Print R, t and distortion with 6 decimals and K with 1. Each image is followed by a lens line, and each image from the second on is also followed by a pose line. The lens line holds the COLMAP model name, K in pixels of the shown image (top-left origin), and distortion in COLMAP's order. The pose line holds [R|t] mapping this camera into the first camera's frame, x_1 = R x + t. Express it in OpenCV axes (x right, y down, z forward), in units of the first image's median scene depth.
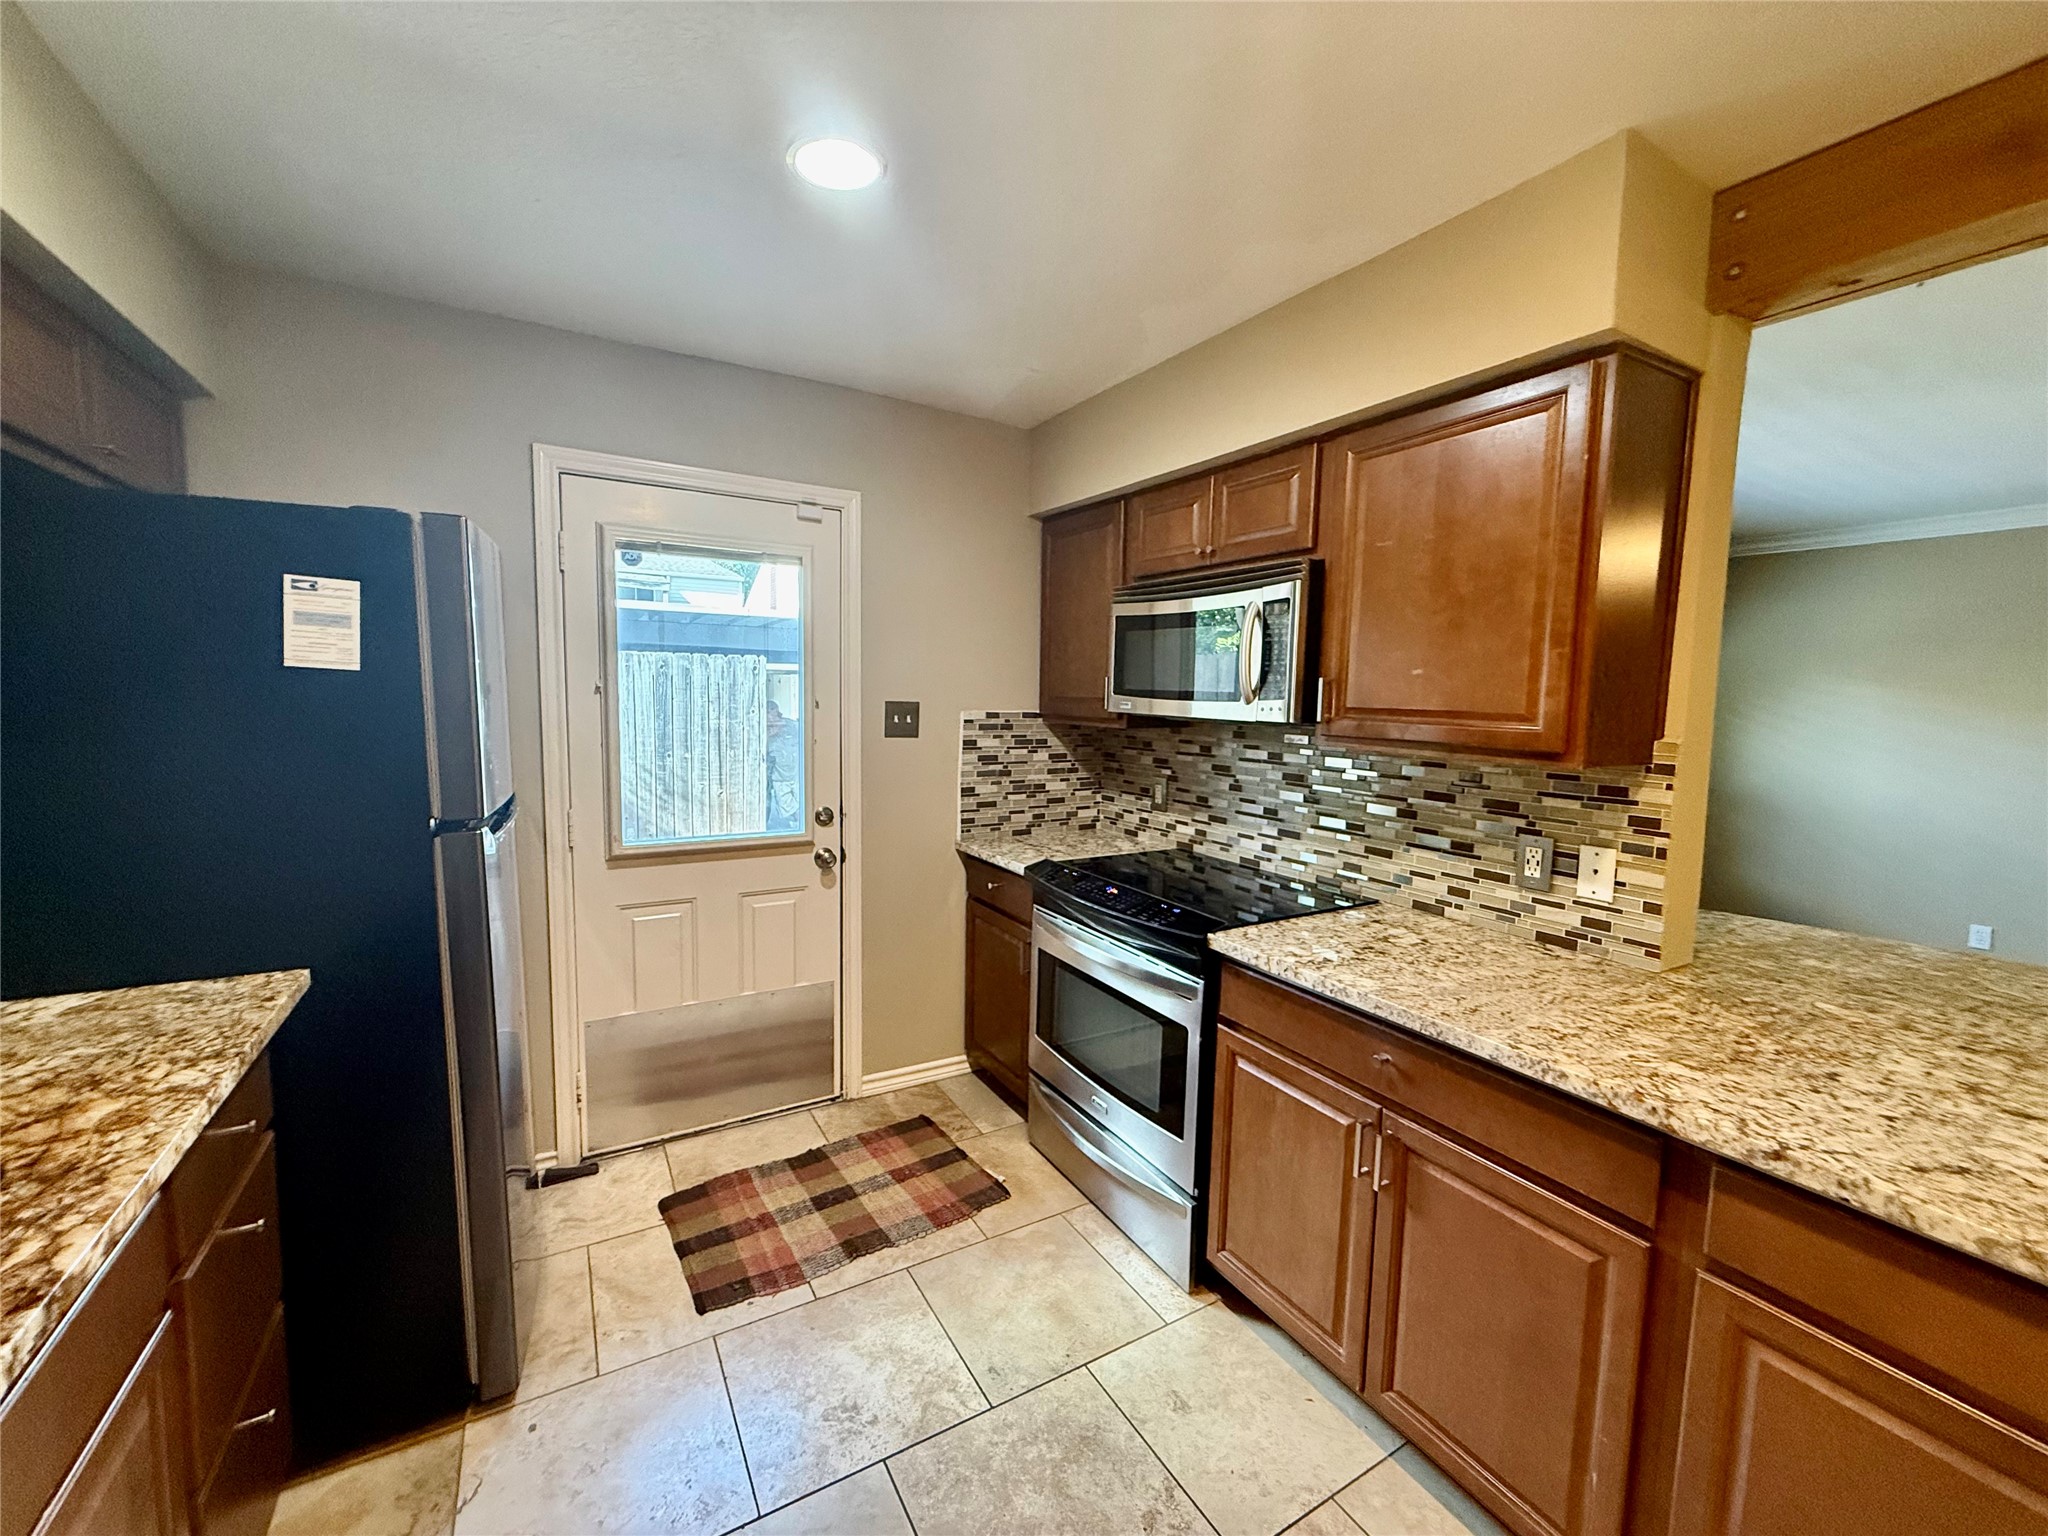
lens RADIAL K [[817.3, 0, 1020.1], [0, 817.3, 768.1], [0, 0, 1]] dist [0.002622, 0.000153]
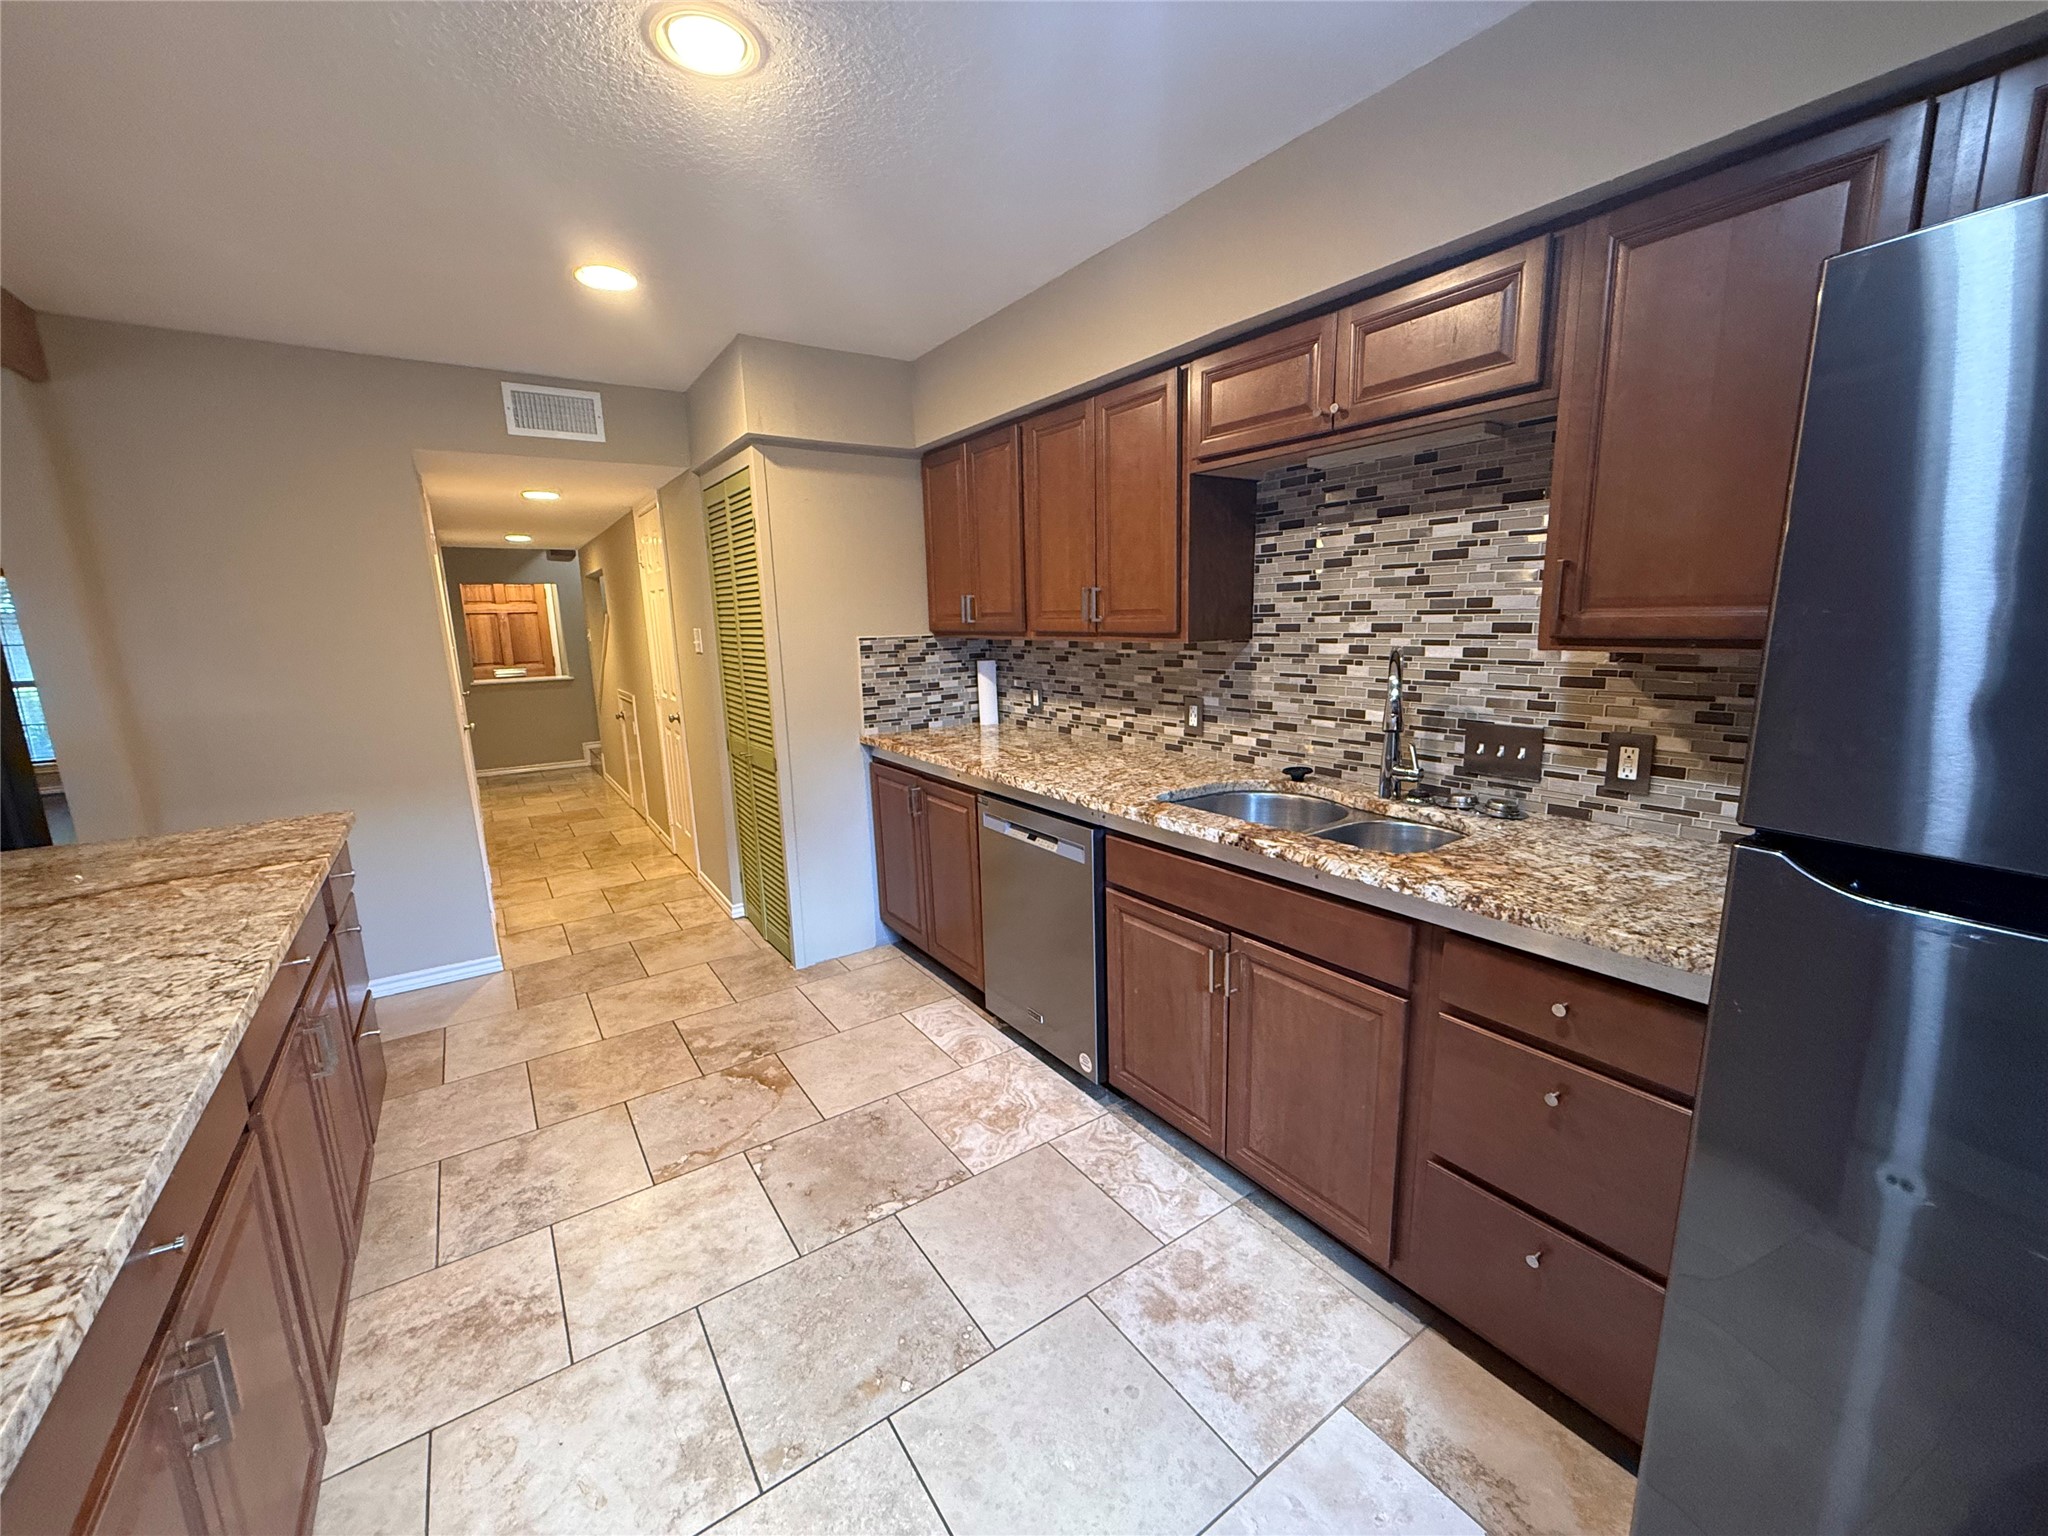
lens RADIAL K [[817.3, 0, 1022.6], [0, 817.3, 767.8], [0, 0, 1]] dist [0.002622, 0.000153]
pose [[-0.997079, 0.013872, -0.075110, -0.098758], [-0.007173, 0.962019, 0.272888, -0.107761], [0.076043, 0.272630, -0.959109, 1.256950]]
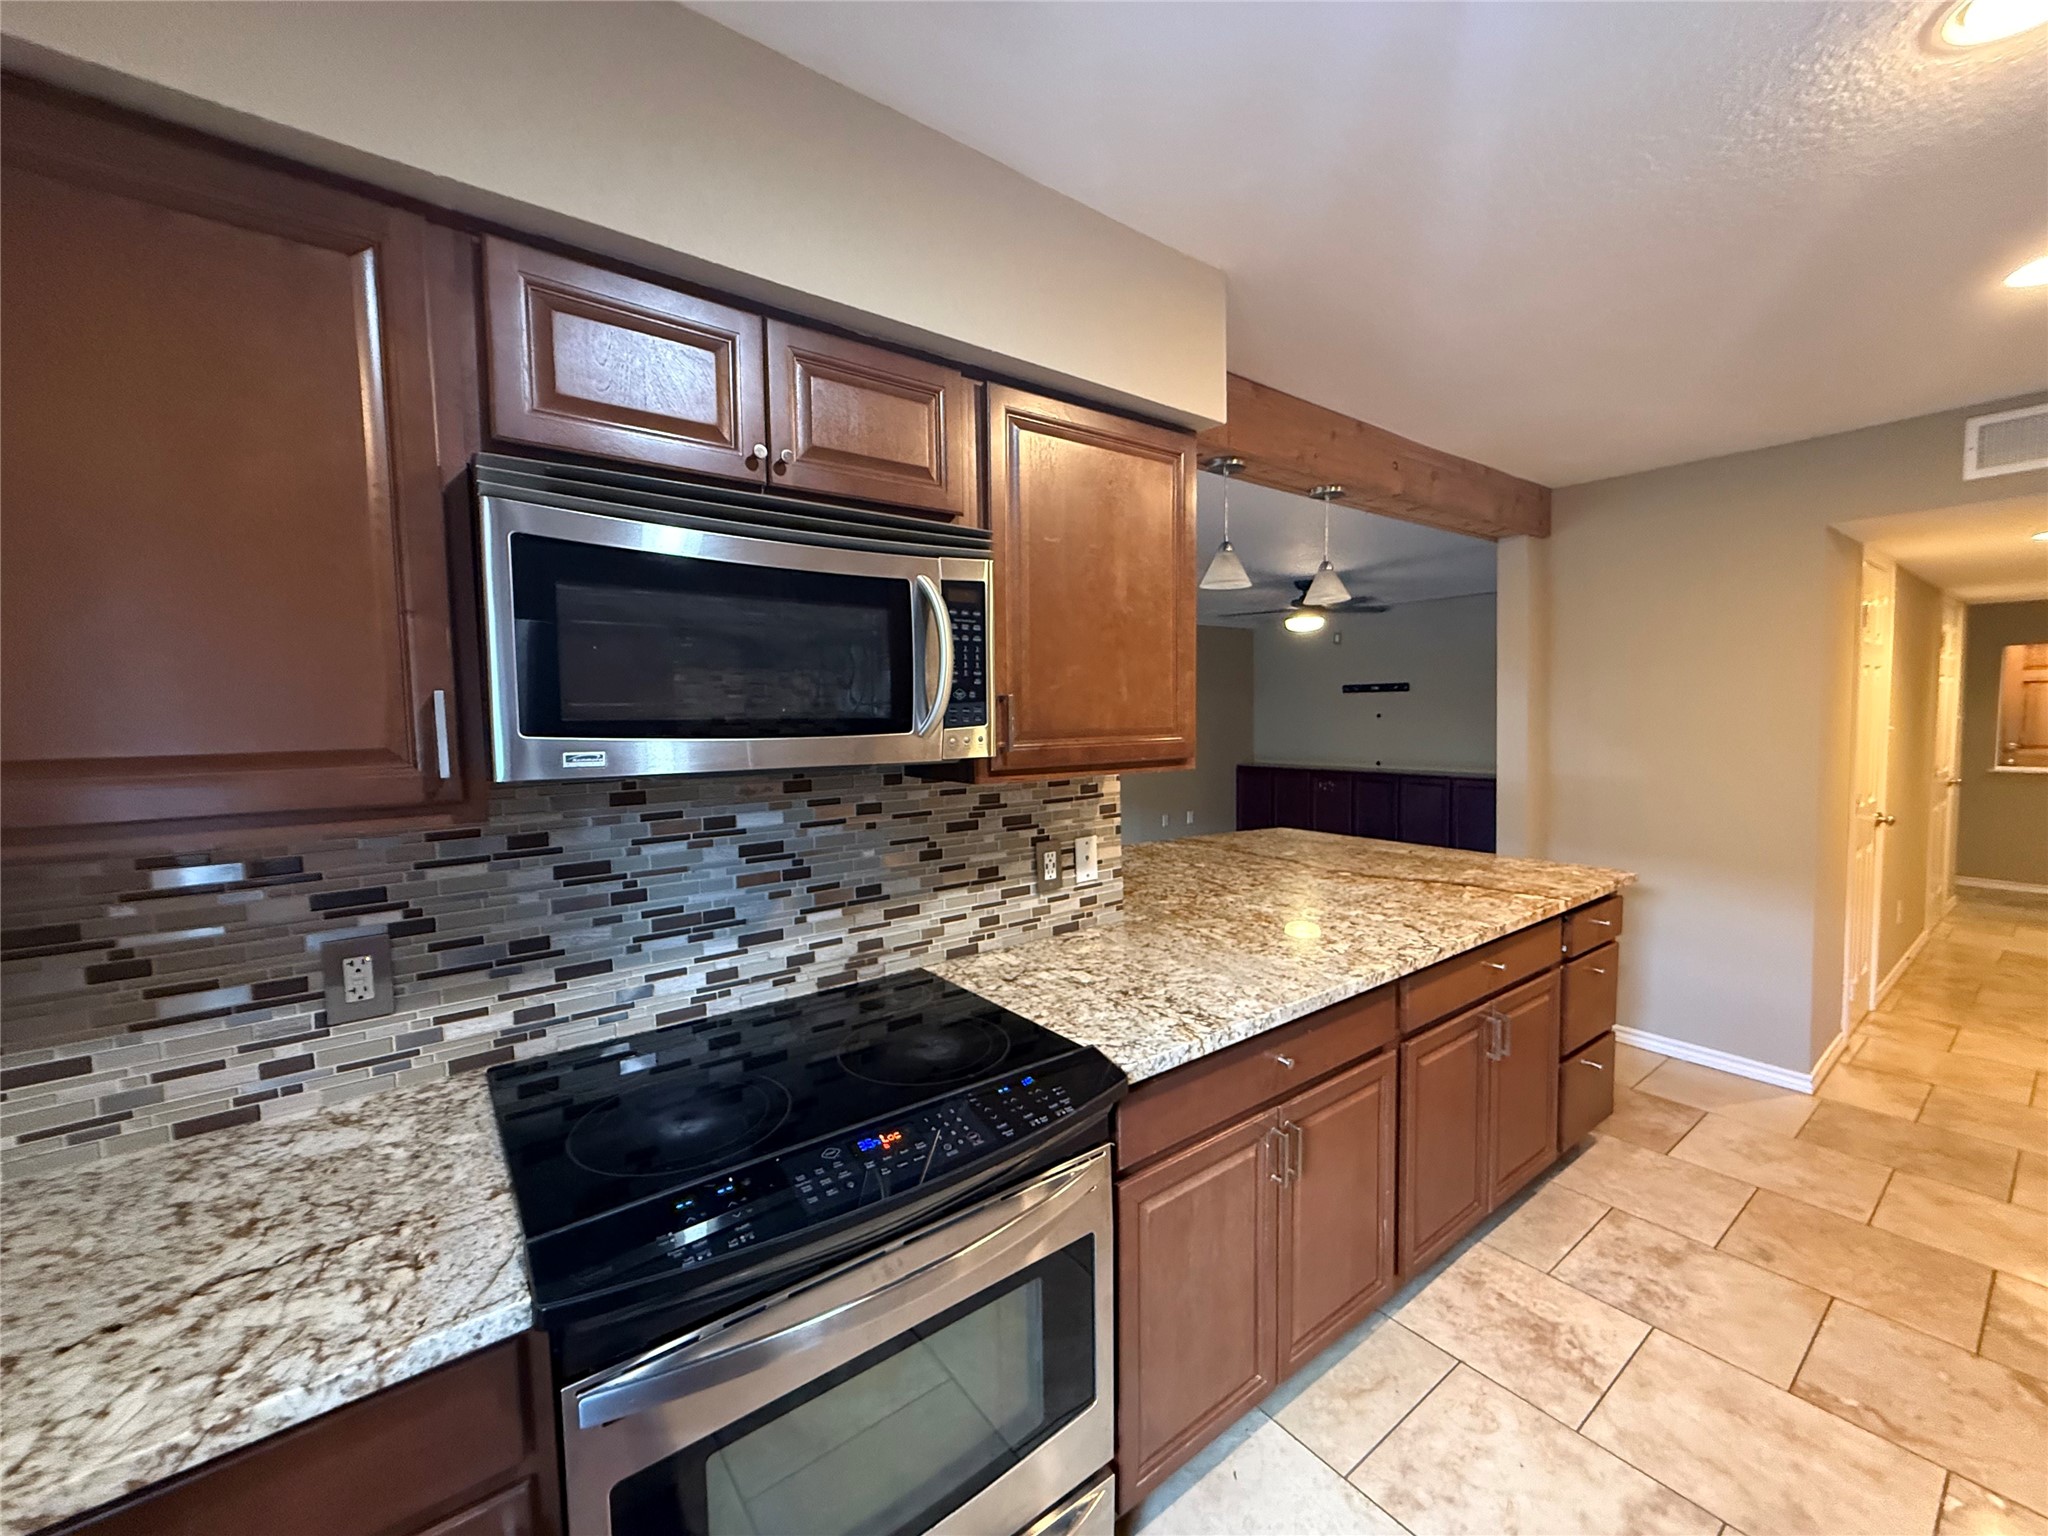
lens RADIAL K [[817.3, 0, 1017.8], [0, 817.3, 770.1], [0, 0, 1]] dist [0.002622, 0.000153]
pose [[-0.116570, -0.094683, 0.988659, -0.429542], [0.104955, 0.988697, 0.107062, -0.132115], [-0.987621, 0.116245, -0.105315, 1.170918]]
